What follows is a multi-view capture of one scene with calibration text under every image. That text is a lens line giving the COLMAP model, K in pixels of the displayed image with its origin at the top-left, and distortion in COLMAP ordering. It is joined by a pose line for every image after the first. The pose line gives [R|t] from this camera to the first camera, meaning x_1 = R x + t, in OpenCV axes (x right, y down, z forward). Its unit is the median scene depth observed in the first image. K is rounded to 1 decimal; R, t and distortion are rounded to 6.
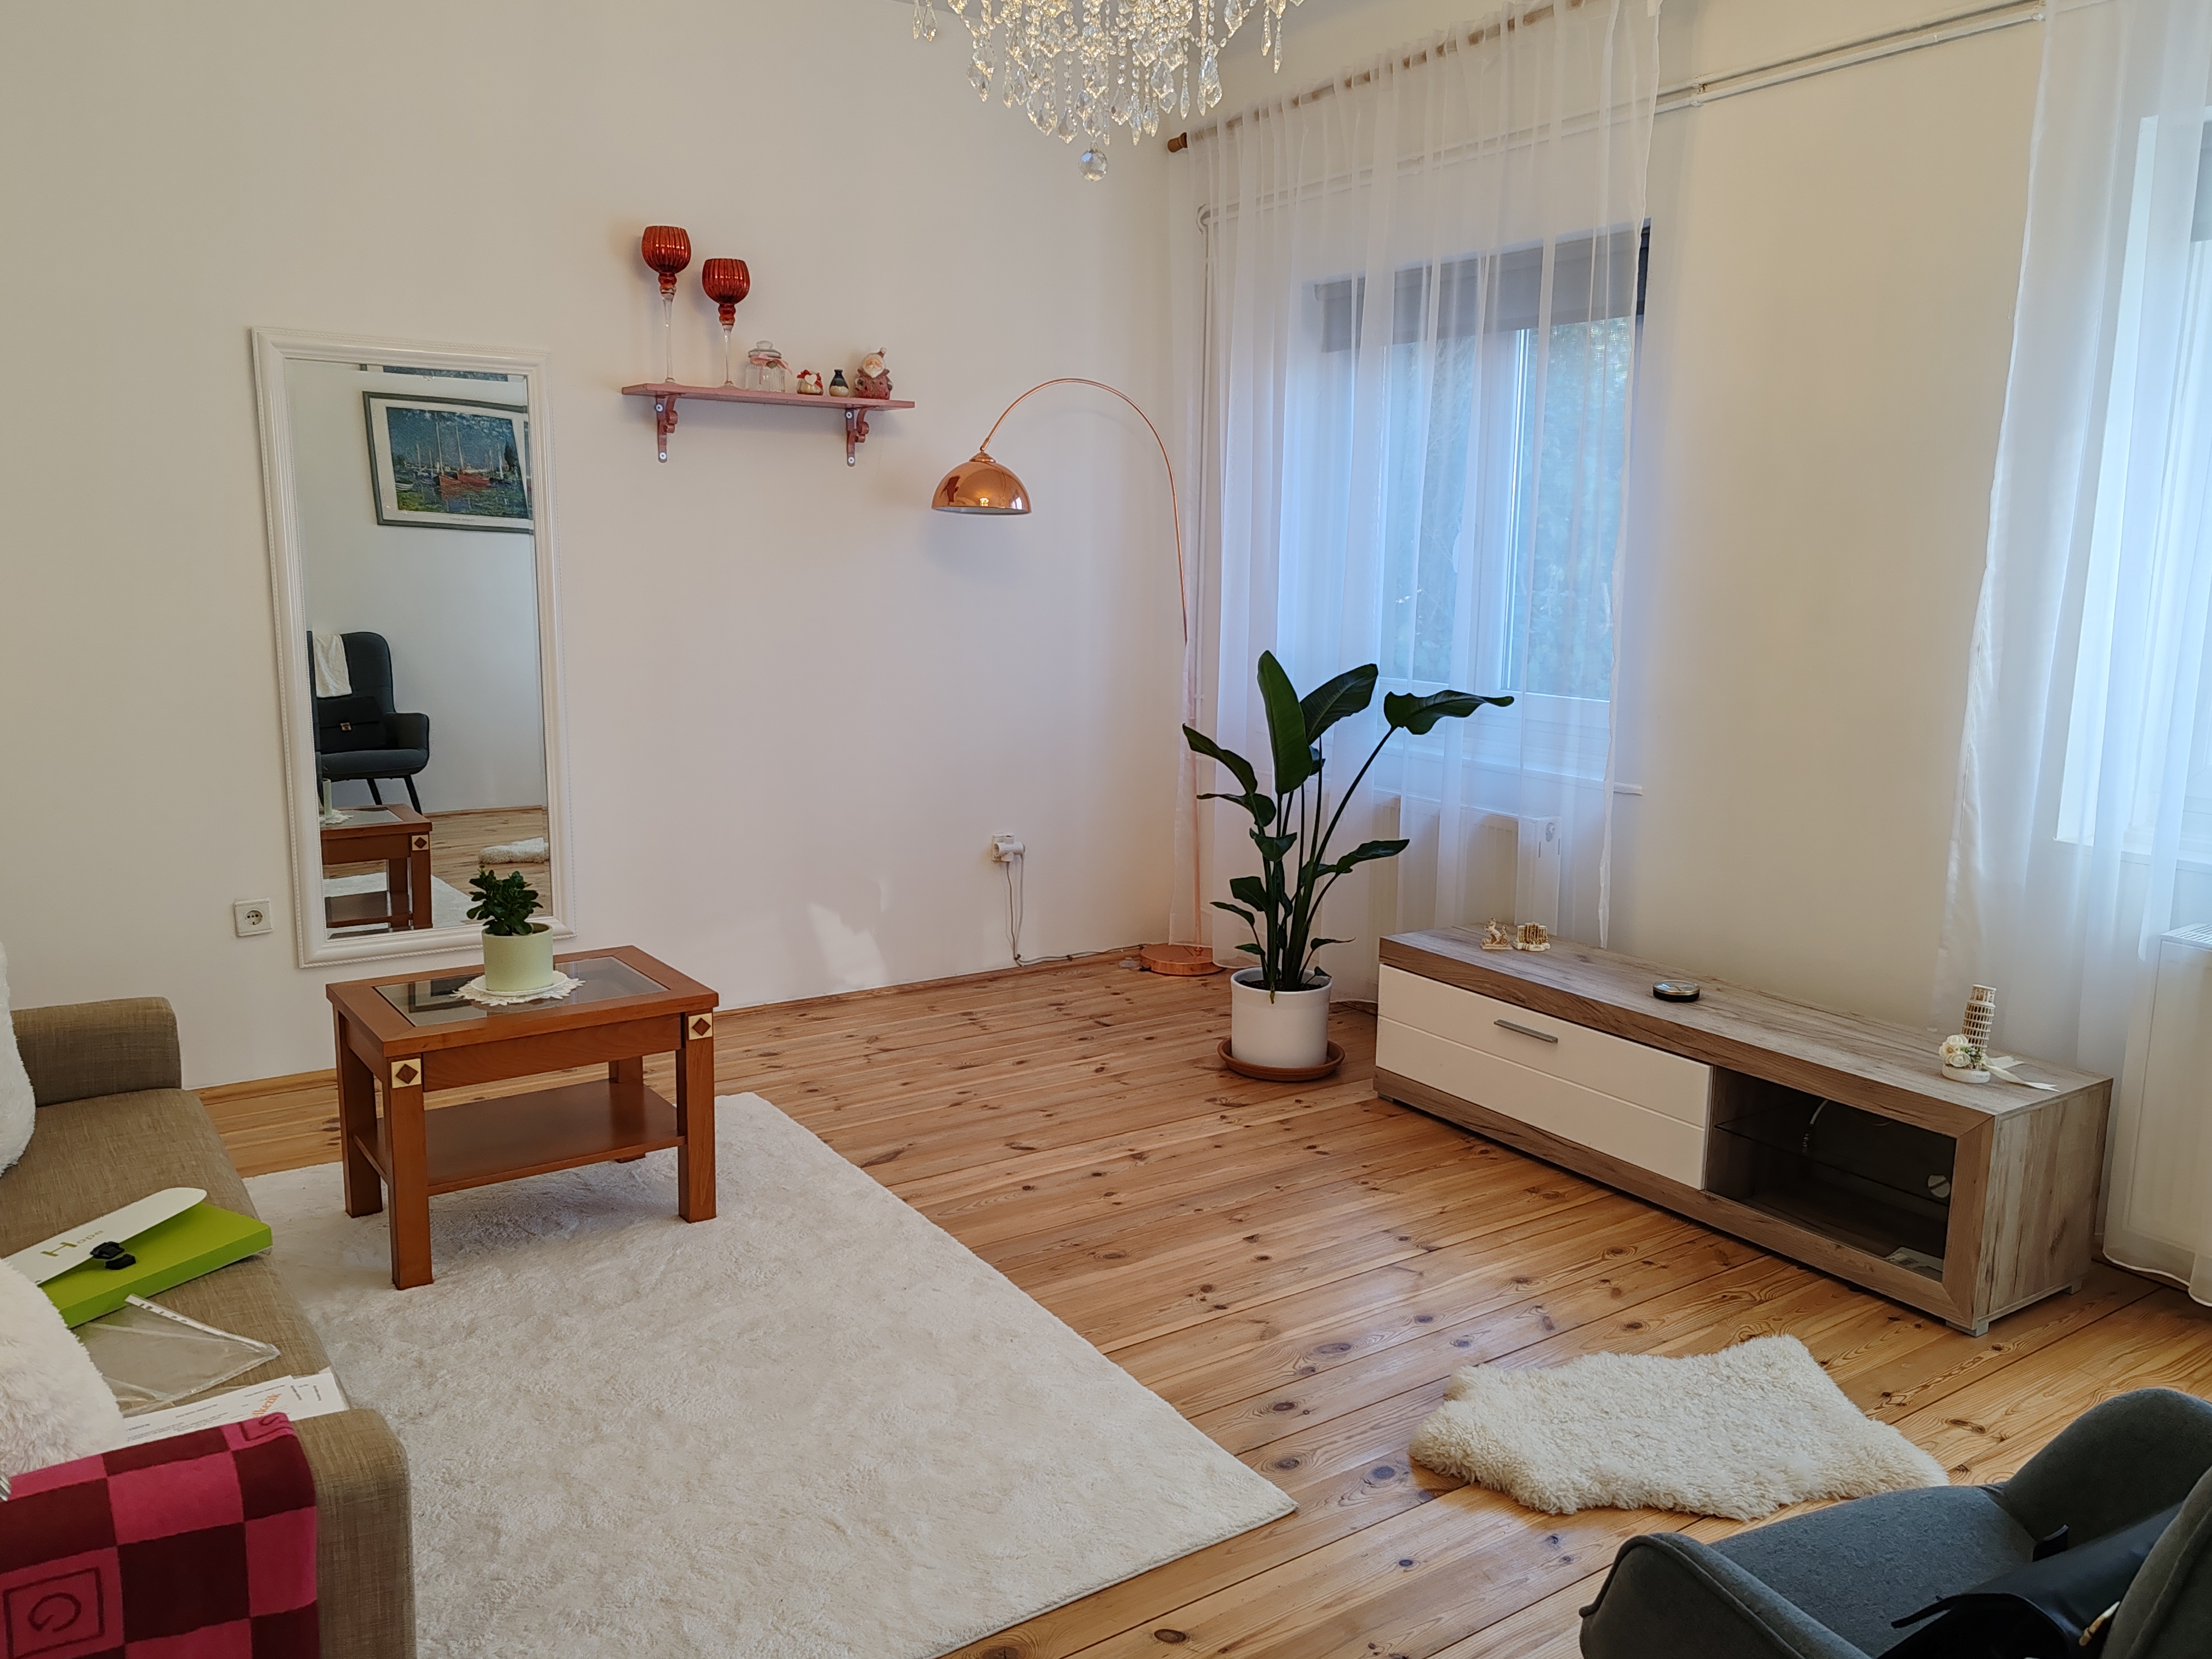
lens RADIAL K [[1694.7, 0, 1116.8], [0, 1694.7, 829.2], [0, 0, 1]] dist [0.025525, -0.001432]
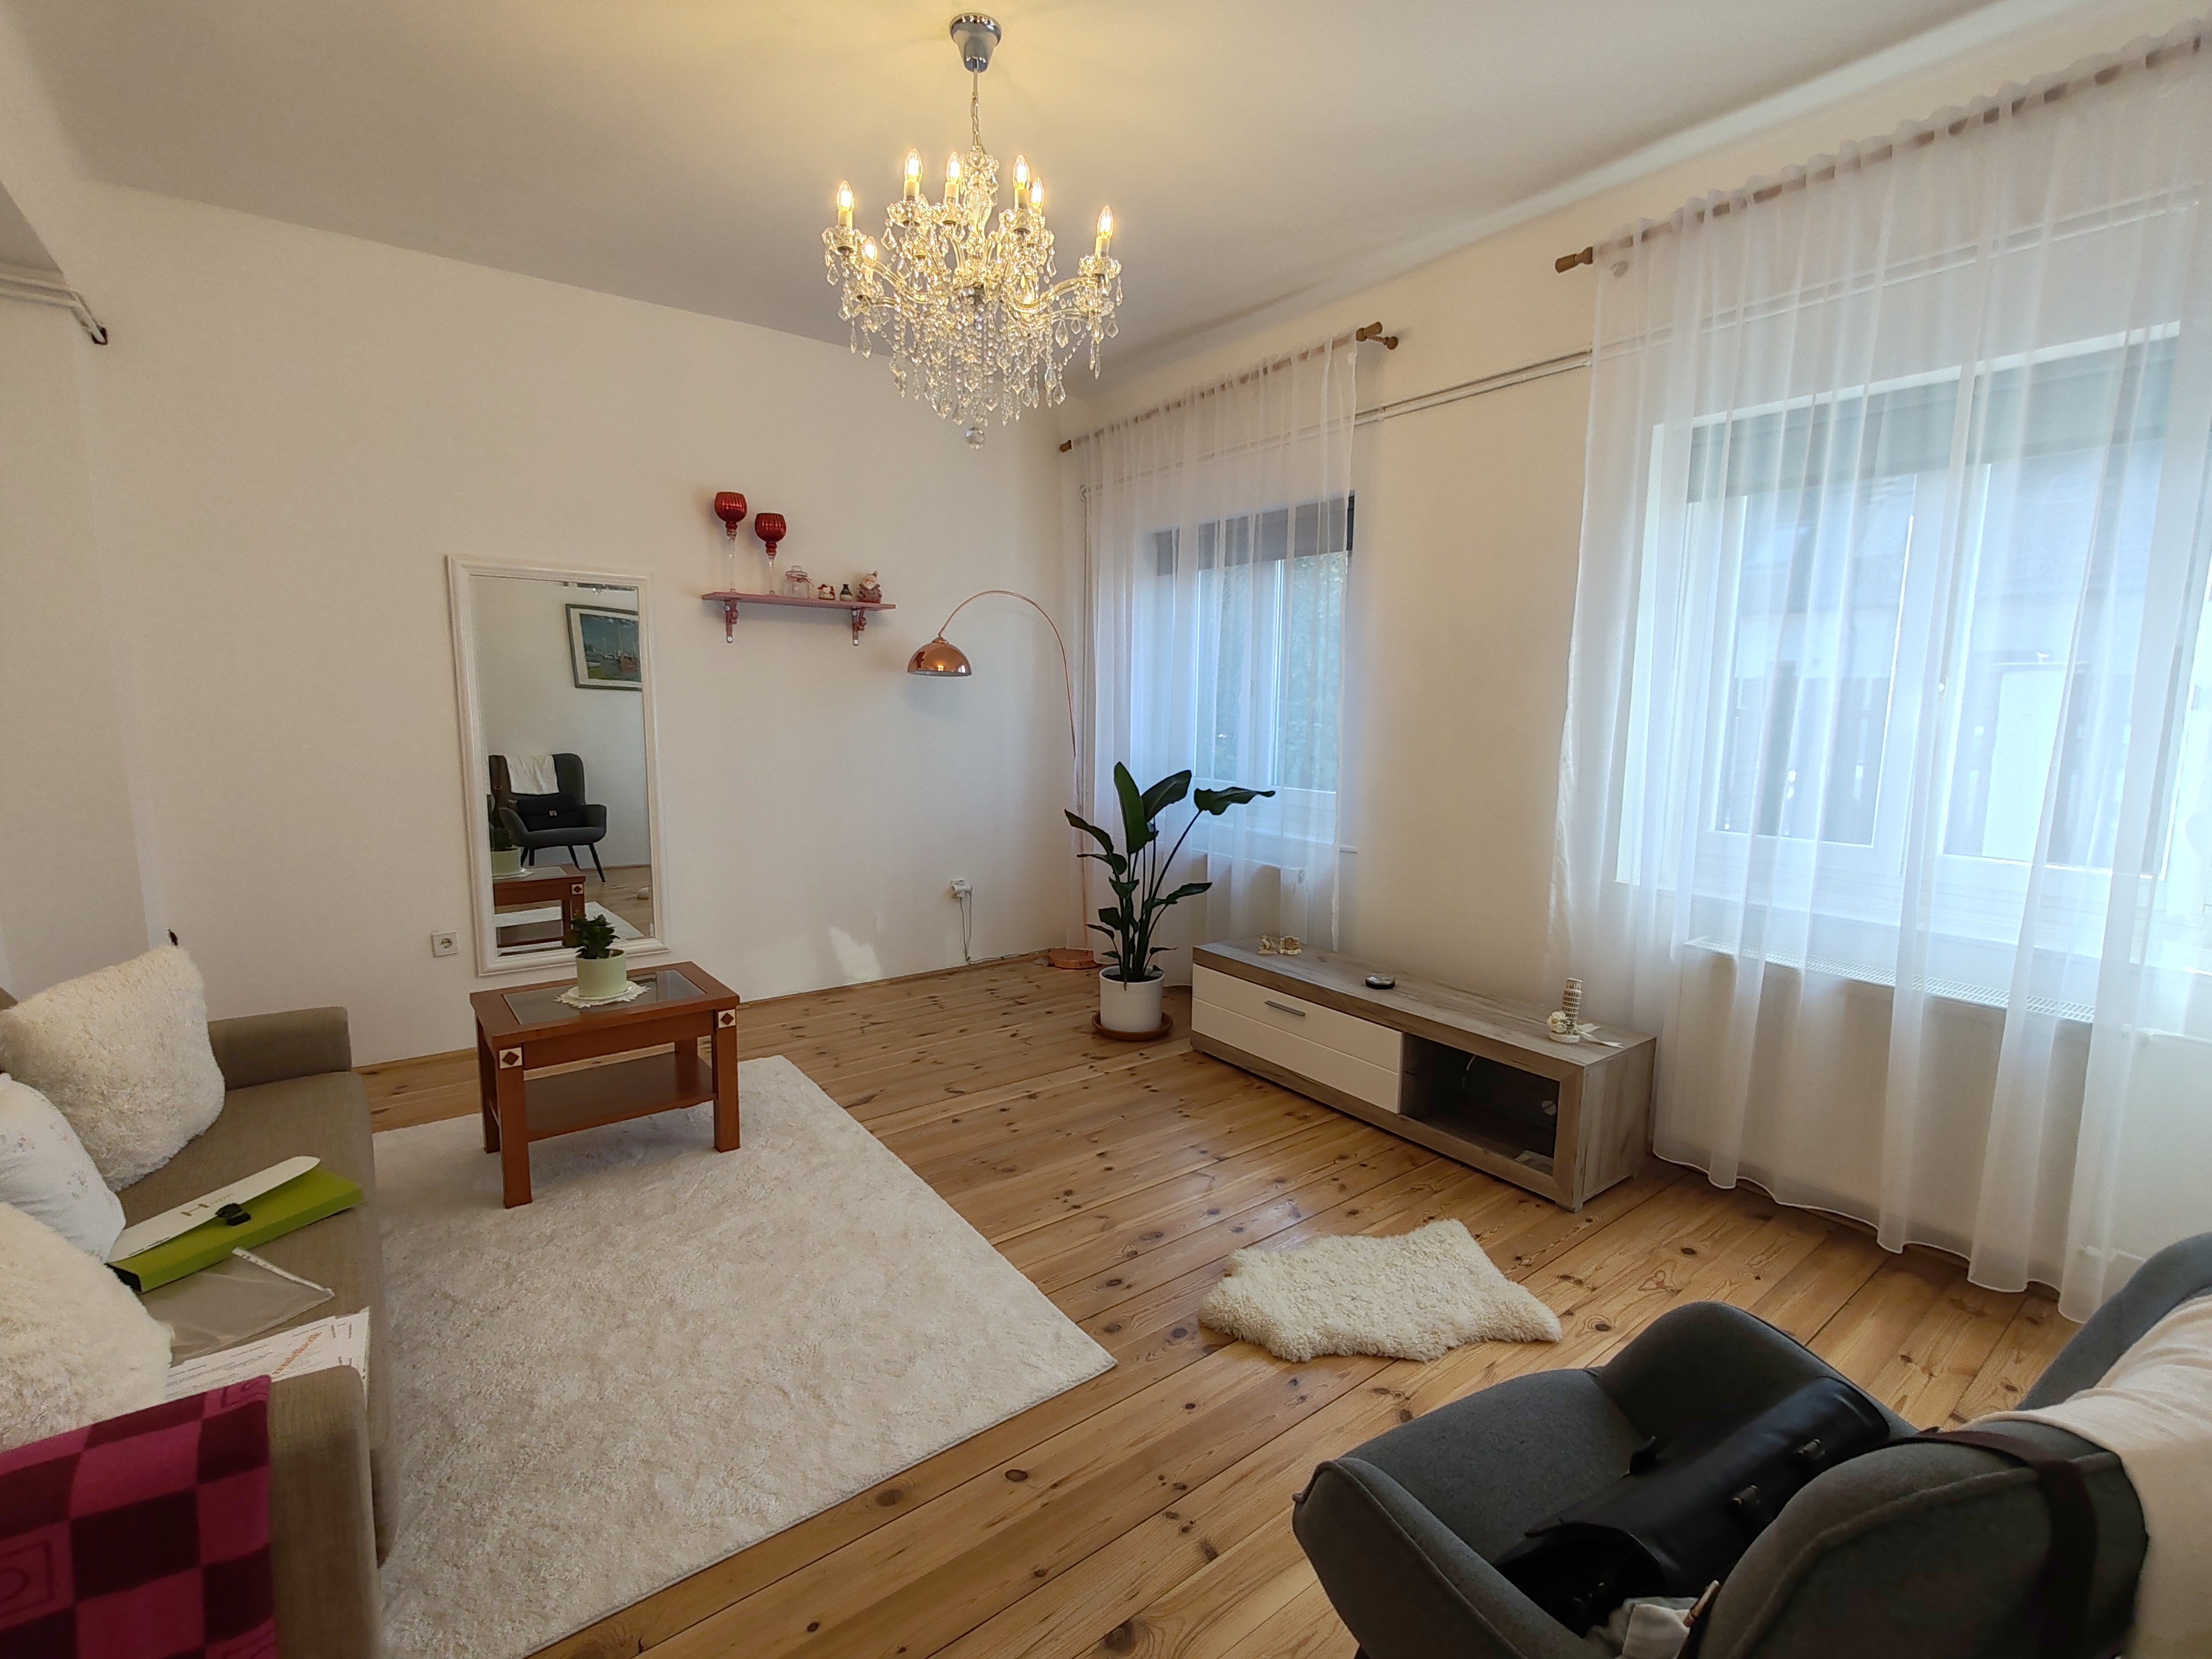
lens RADIAL K [[1003.7, 0, 1110.4], [0, 1003.7, 826.6], [0, 0, 1]] dist [-0.000089, 0.003222]
pose [[0.998917, -0.008290, 0.045774, 0.048489], [0.010095, 0.999175, -0.039339, -0.012663], [-0.045410, 0.039758, 0.998177, 0.106087]]
